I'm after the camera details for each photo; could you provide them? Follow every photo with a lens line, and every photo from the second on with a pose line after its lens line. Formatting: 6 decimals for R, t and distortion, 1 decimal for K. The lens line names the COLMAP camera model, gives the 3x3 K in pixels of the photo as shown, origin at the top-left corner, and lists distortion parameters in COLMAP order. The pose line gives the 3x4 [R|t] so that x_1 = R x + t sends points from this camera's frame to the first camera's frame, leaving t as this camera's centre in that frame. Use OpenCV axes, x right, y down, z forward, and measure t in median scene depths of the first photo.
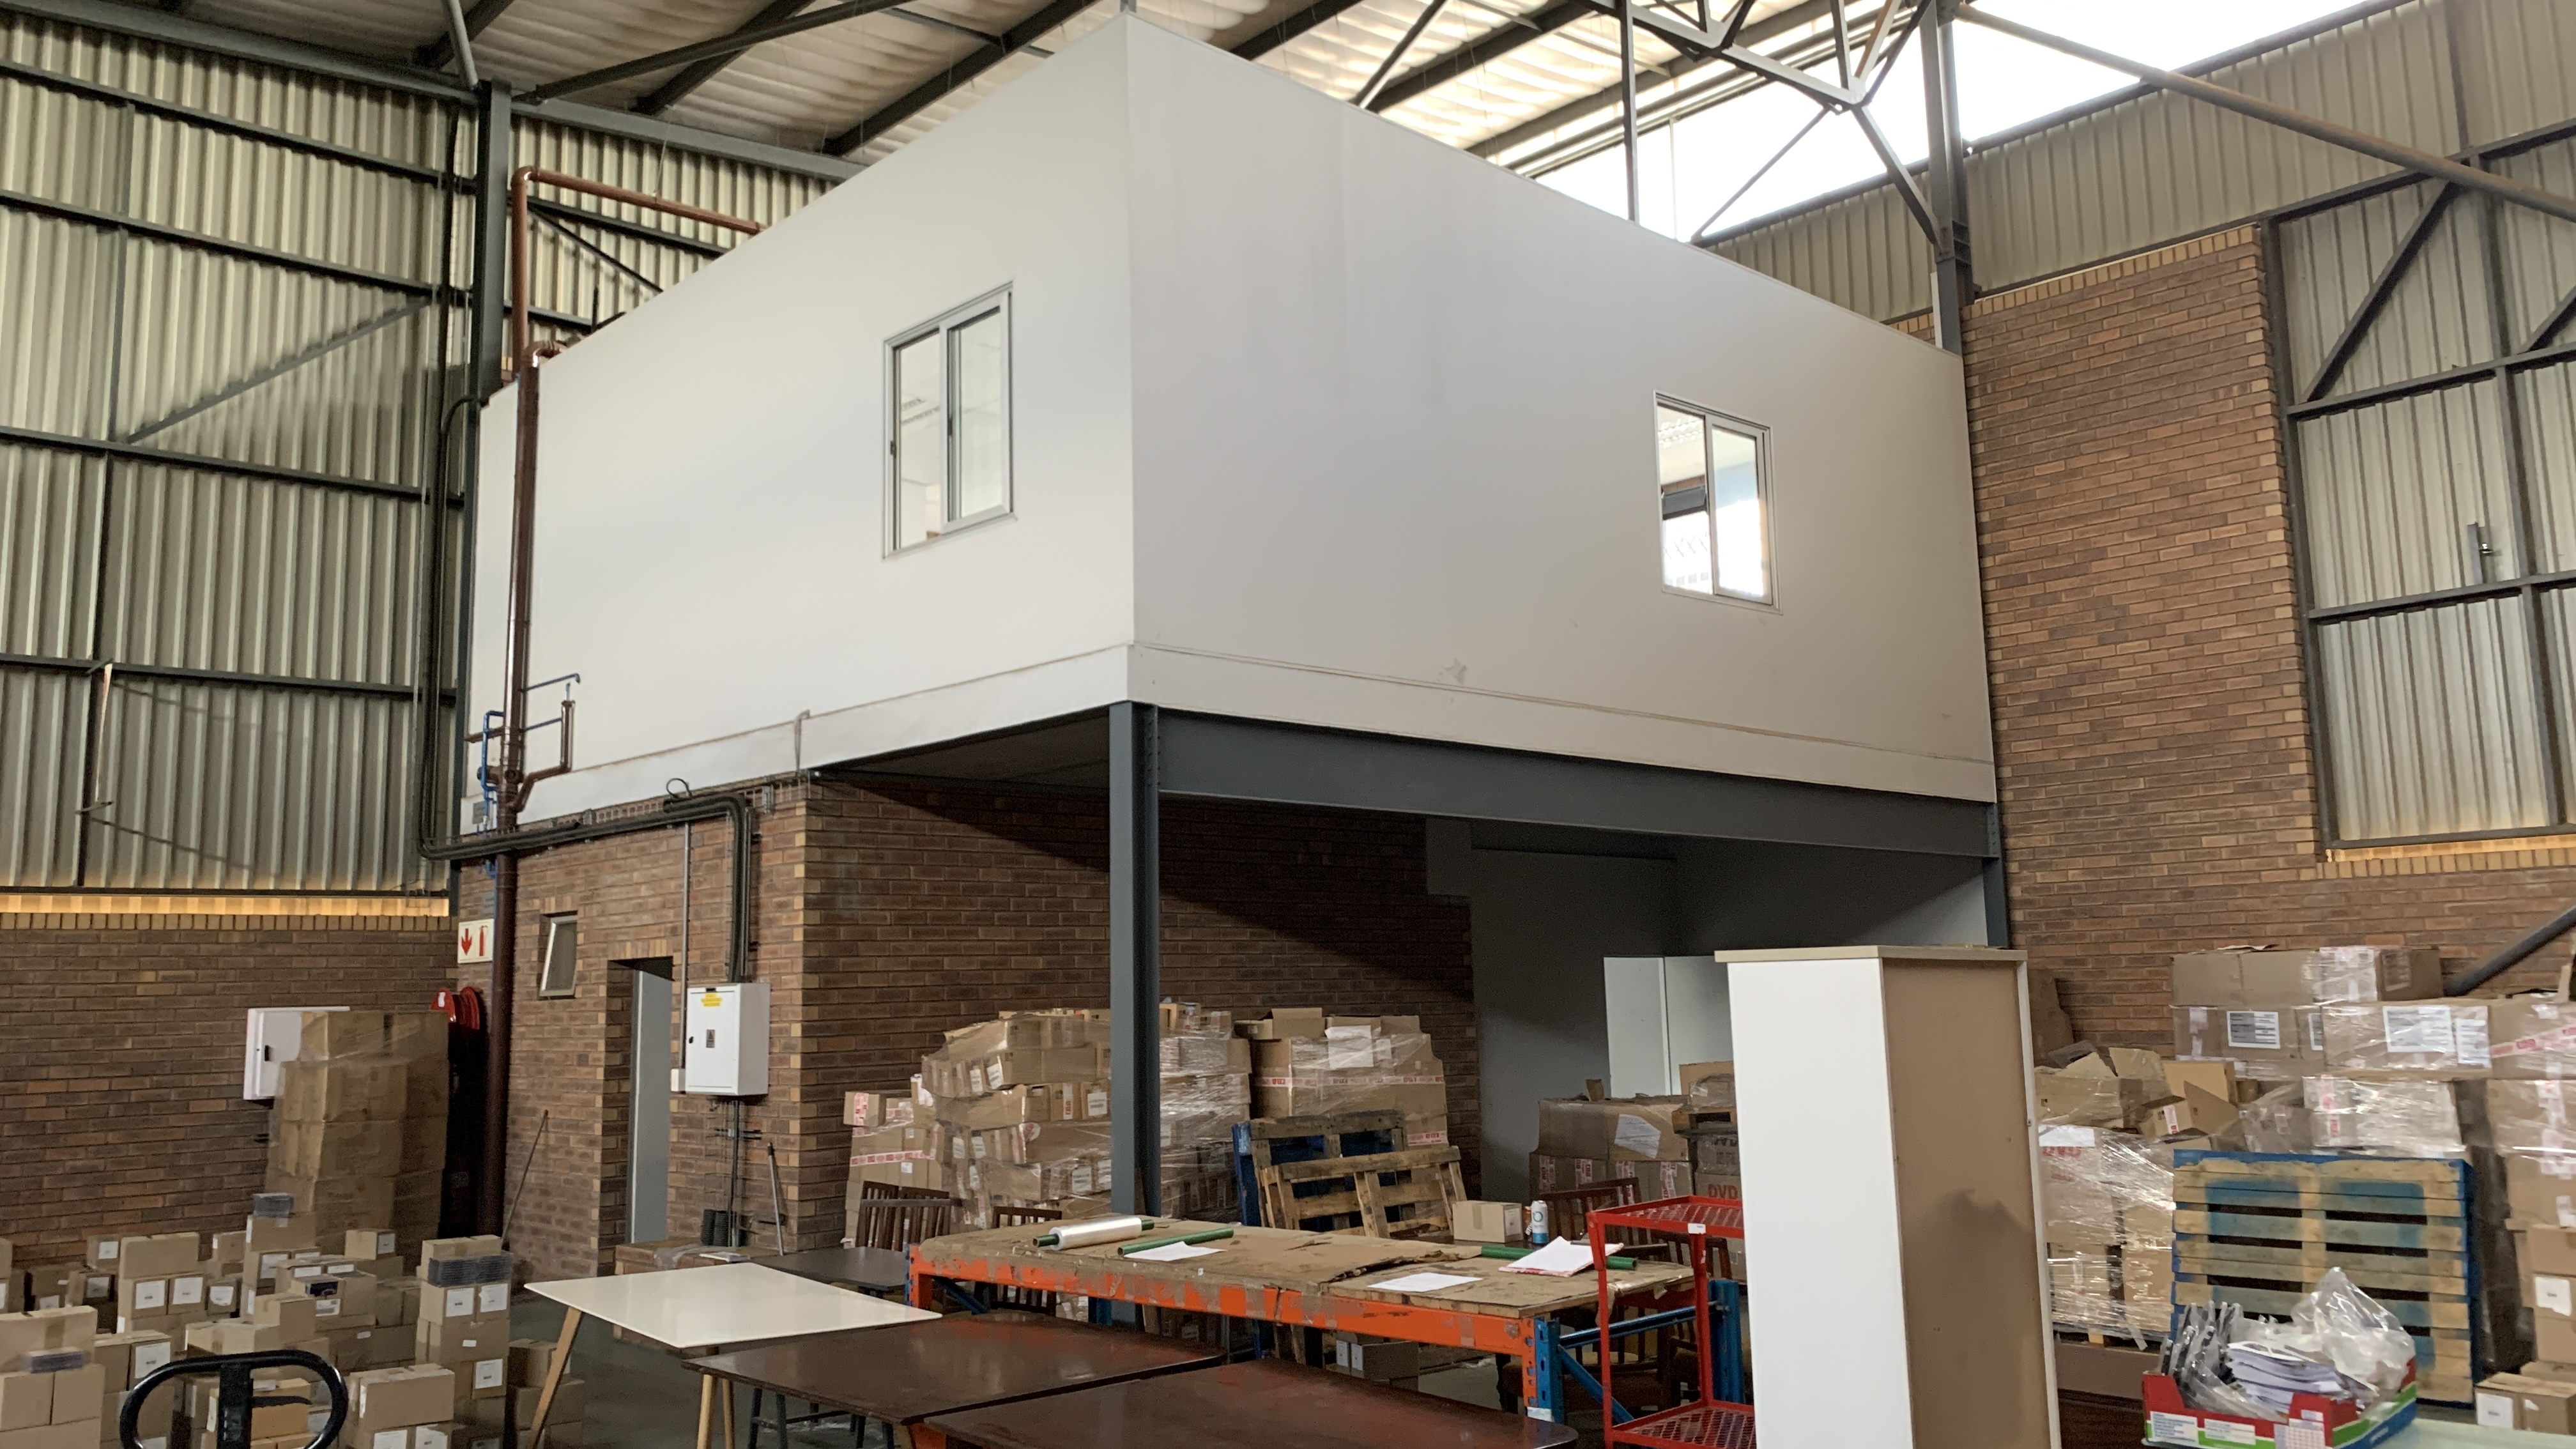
lens RADIAL K [[1952.2, 0, 1274.7], [0, 1952.2, 696.7], [0, 0, 1]] dist [0.118861, -0.175934]
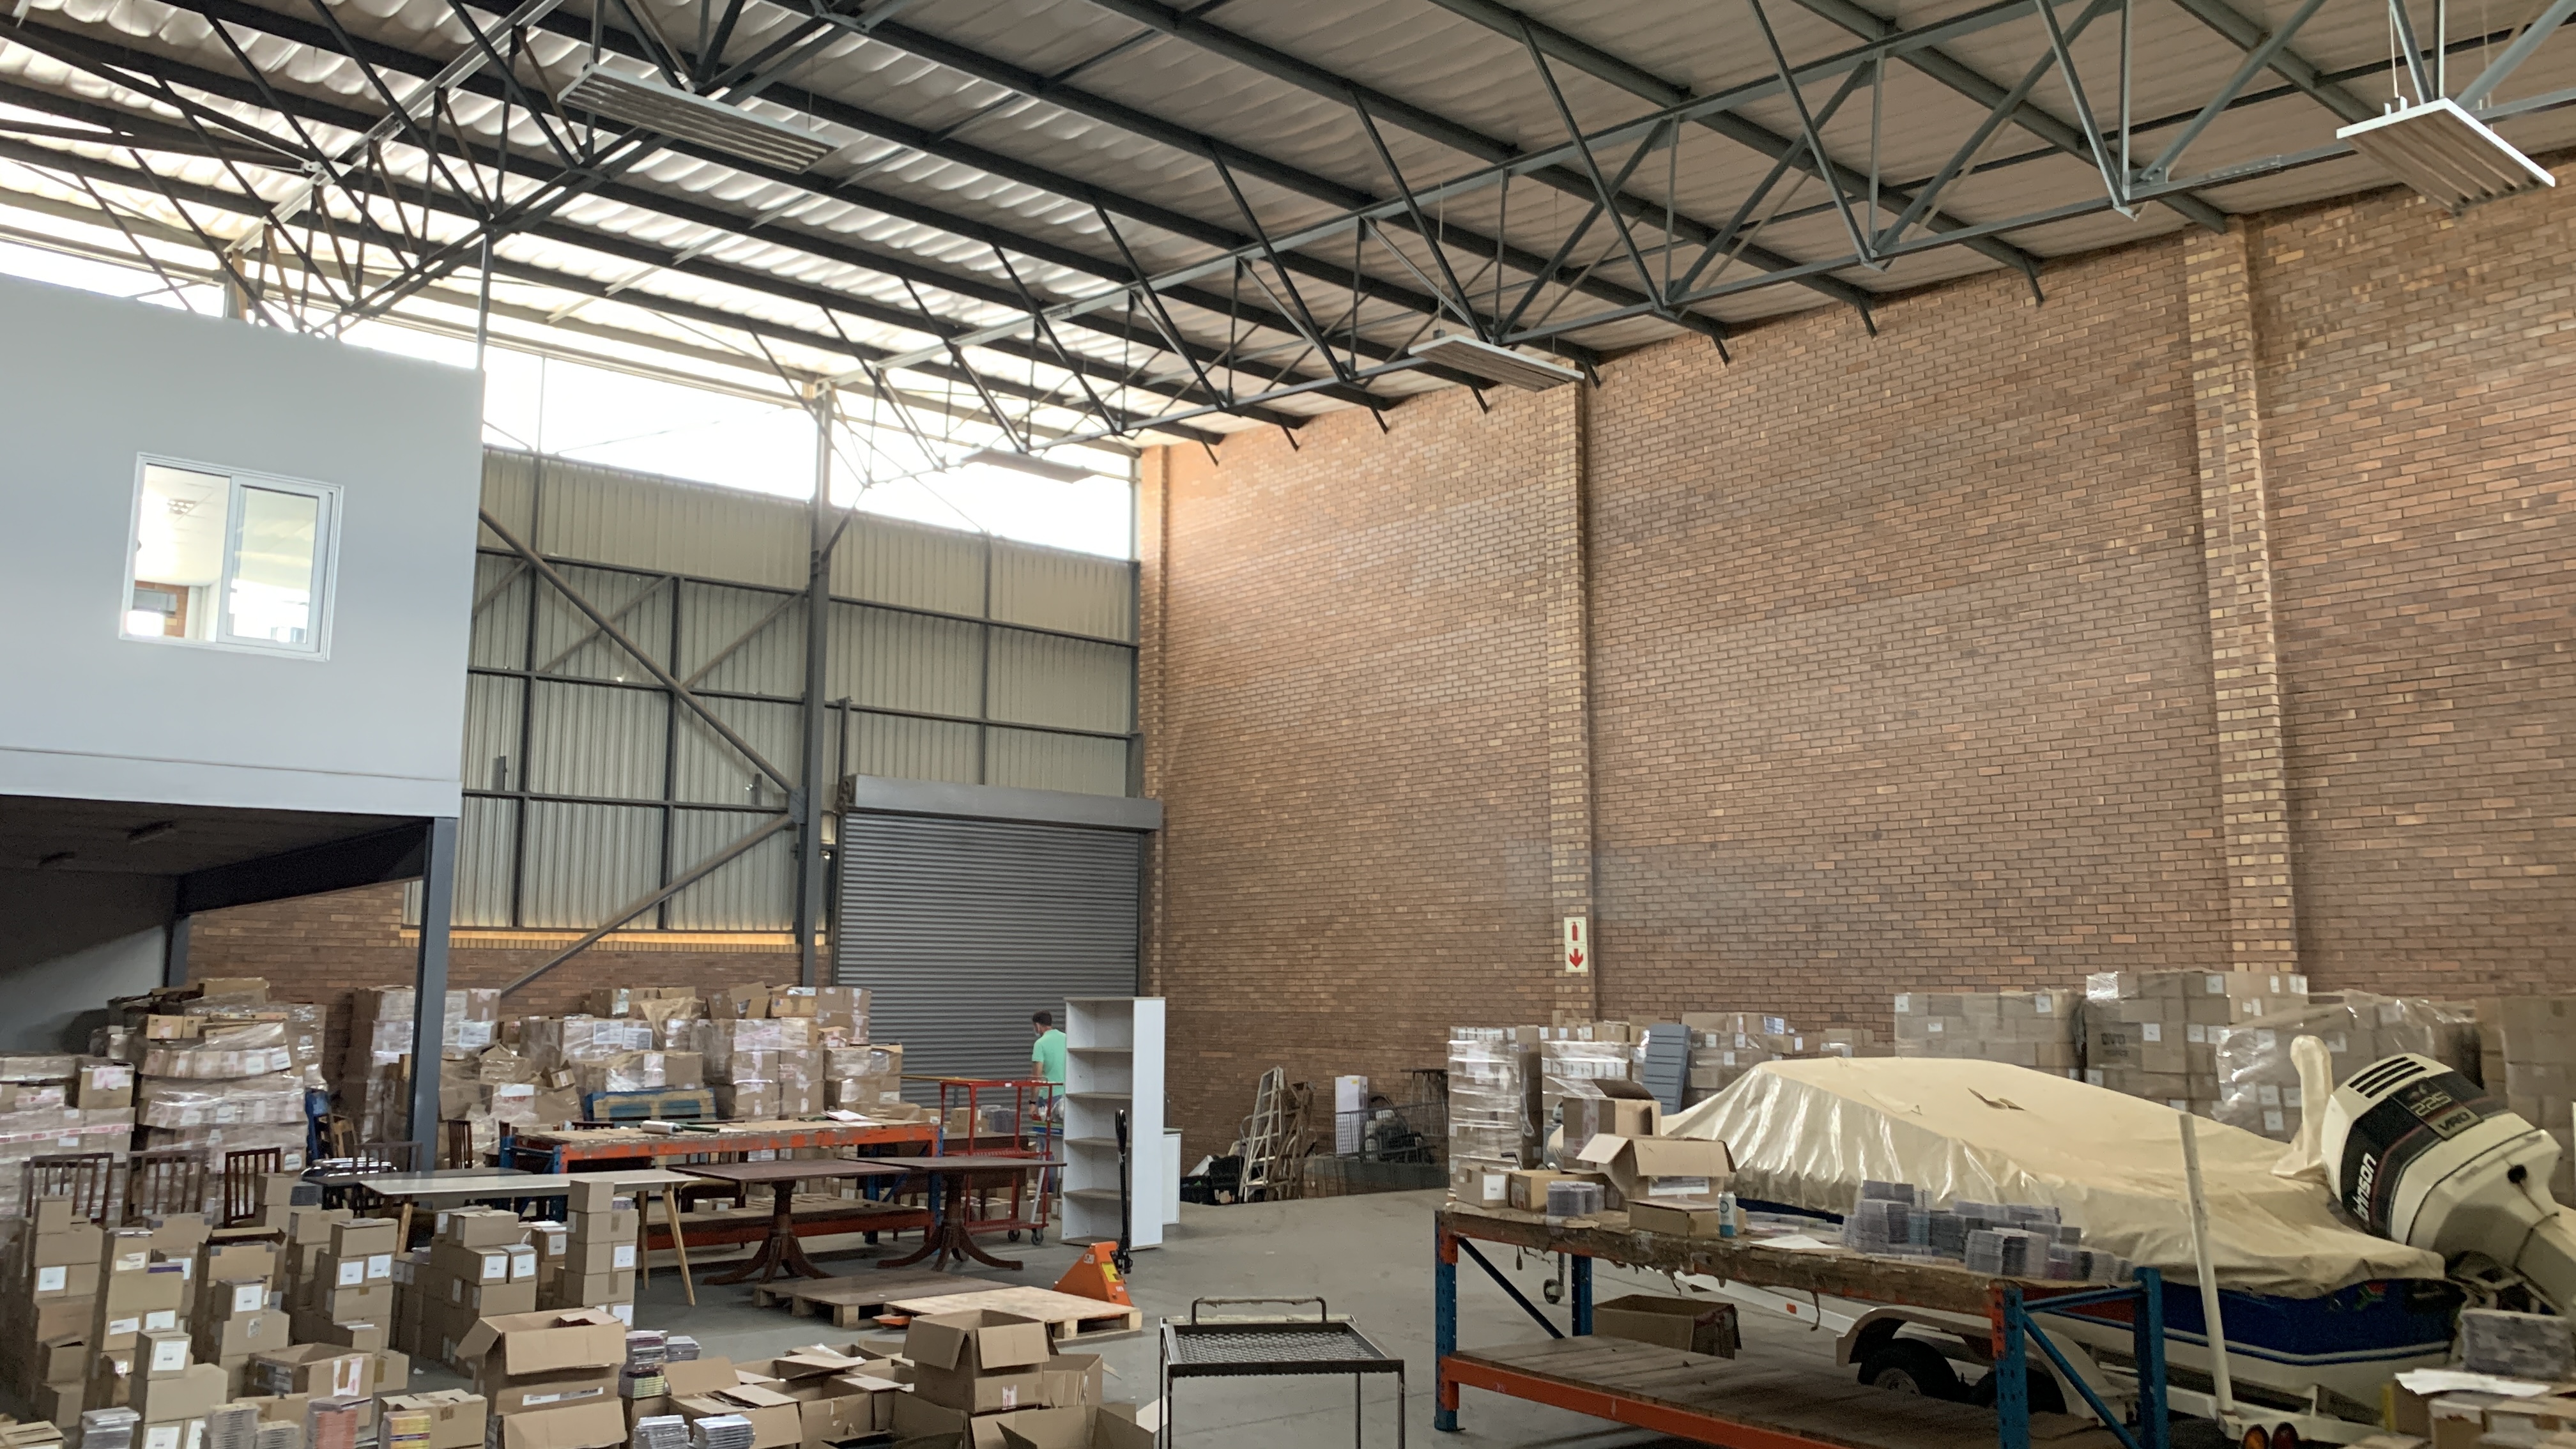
lens RADIAL K [[1943.1, 0, 1303.8], [0, 1943.1, 692.5], [0, 0, 1]] dist [0.122164, -0.239404]
pose [[0.027193, 0.178124, 0.983632, -1.178595], [-0.155595, 0.972757, -0.171853, 0.052150], [-0.987447, -0.148375, 0.054167, 0.191718]]
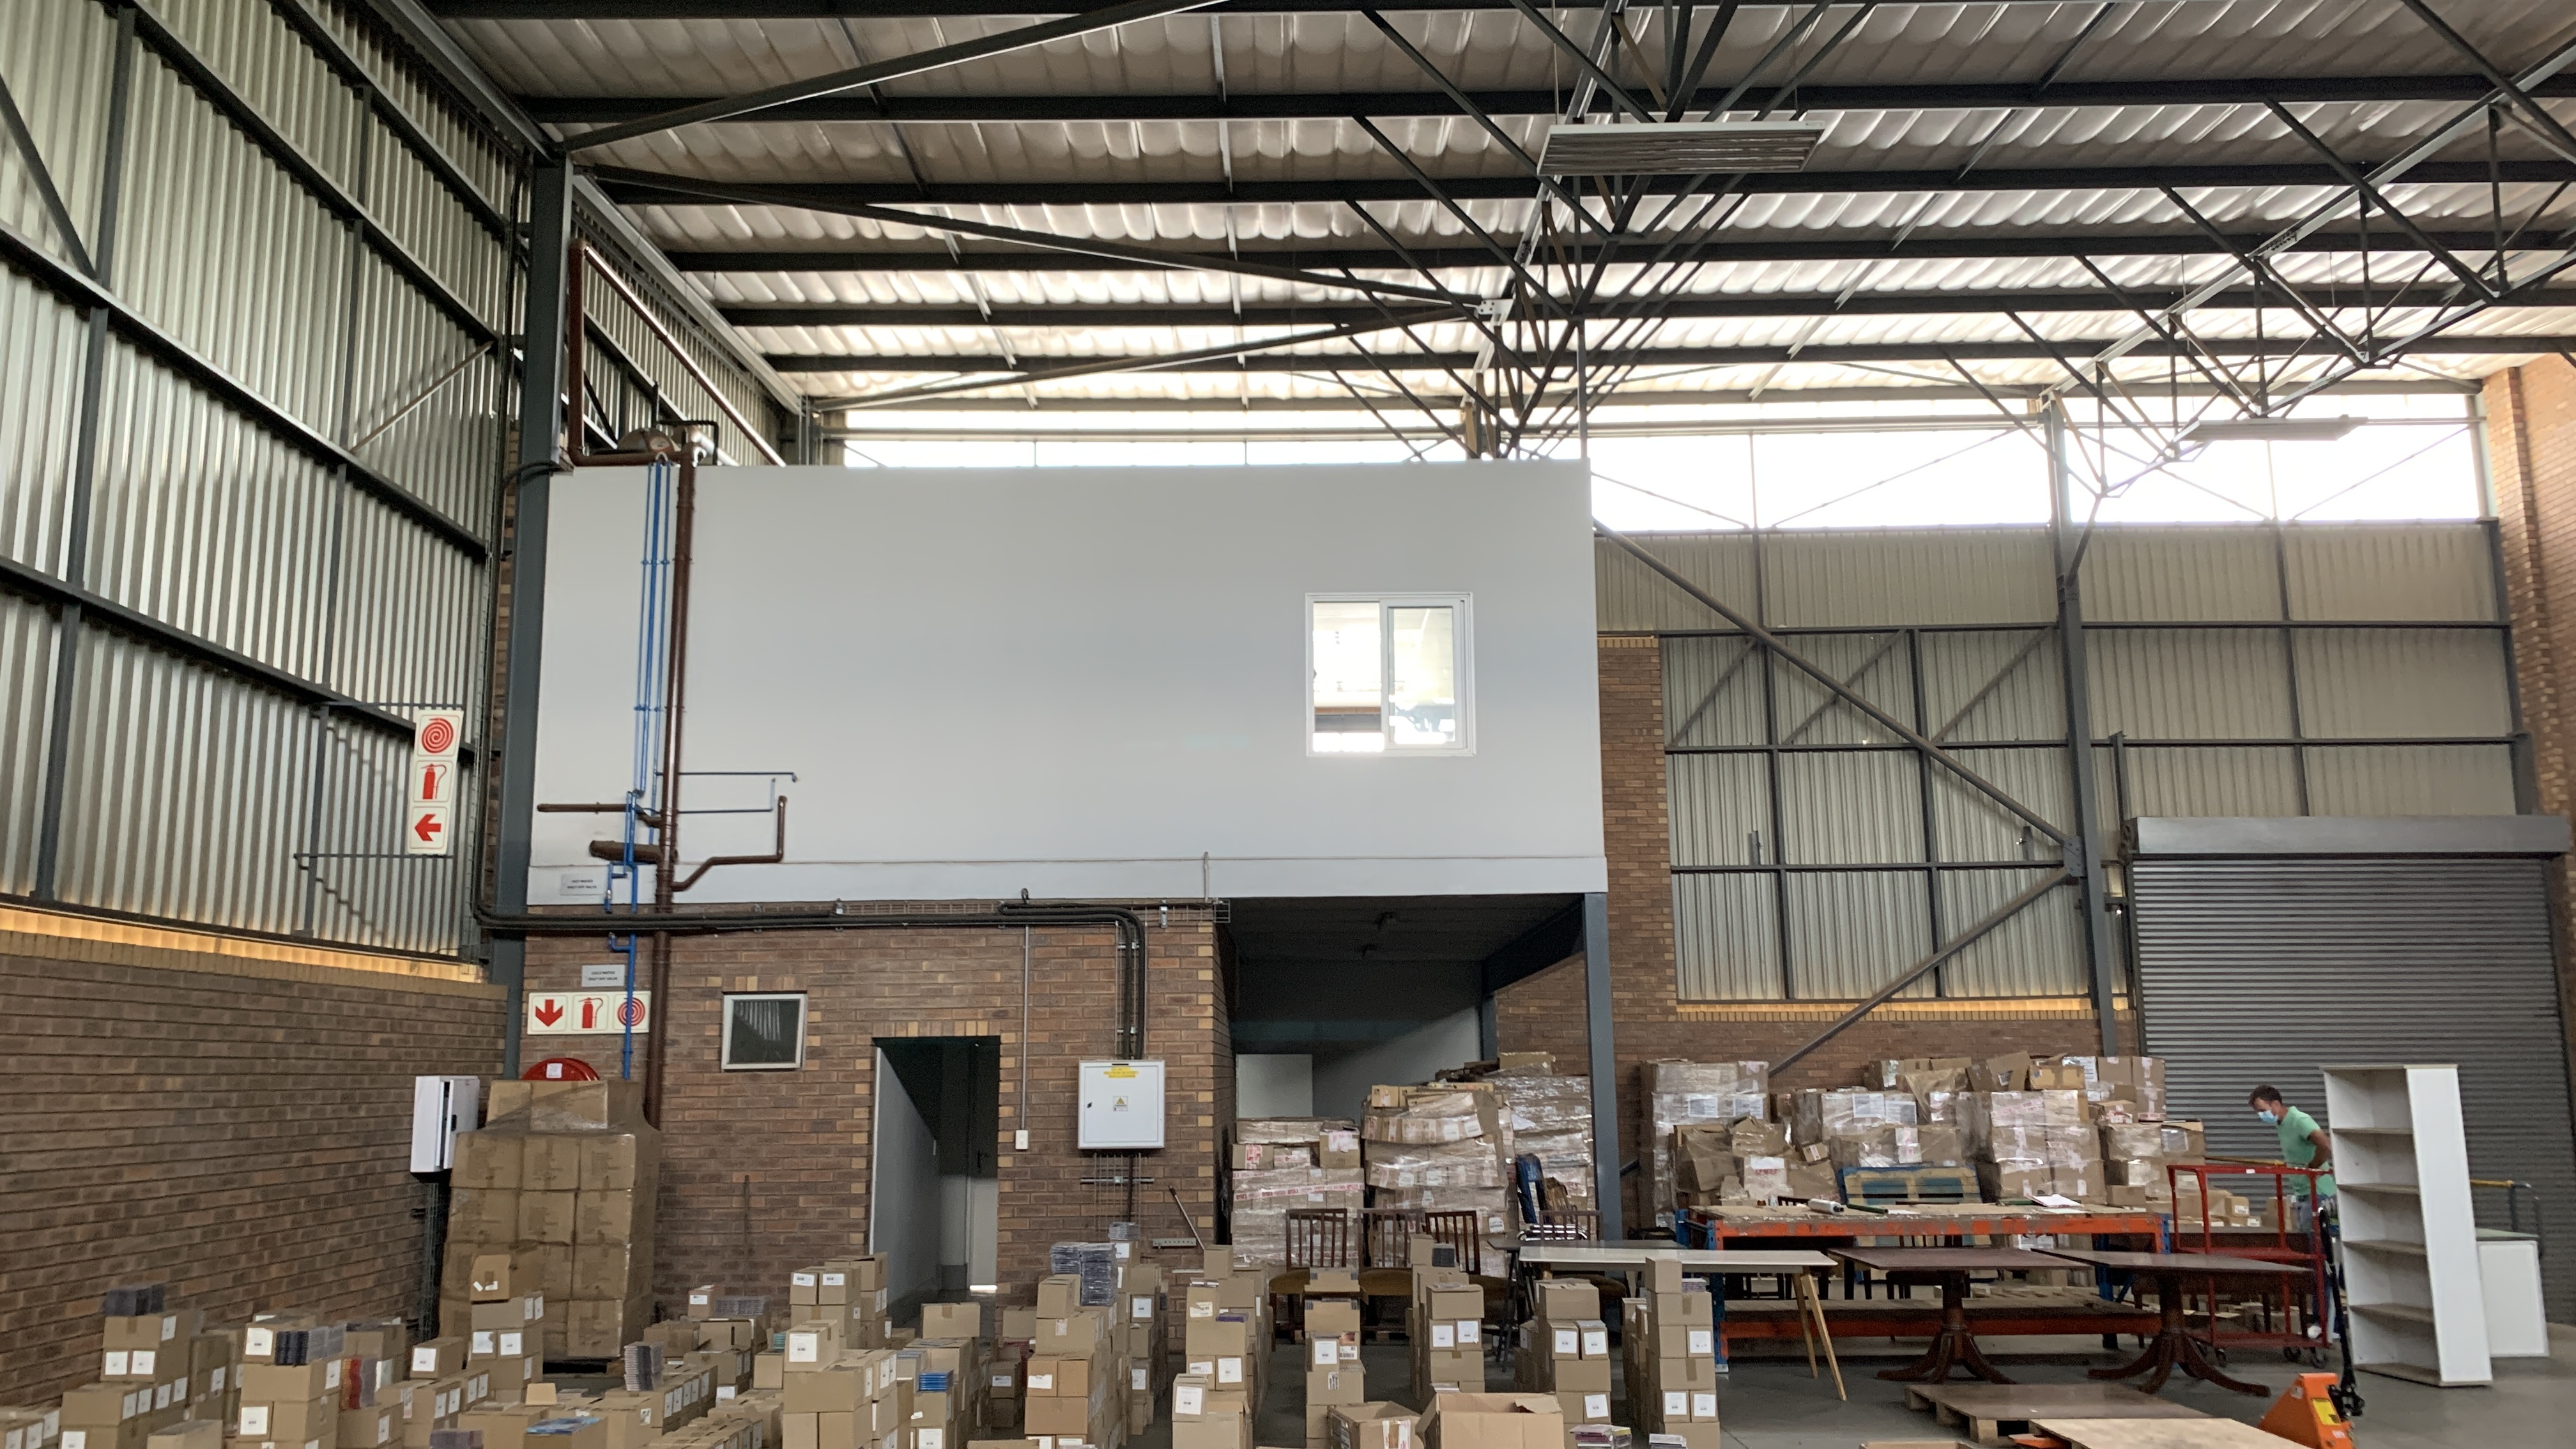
lens RADIAL K [[1965.4, 0, 1291.8], [0, 1965.4, 732.1], [0, 0, 1]] dist [0.039611, -0.065550]
pose [[0.683221, 0.143904, 0.715891, -1.029030], [-0.119428, 0.989209, -0.084868, 0.028926], [-0.720379, -0.027514, 0.693035, 0.050422]]
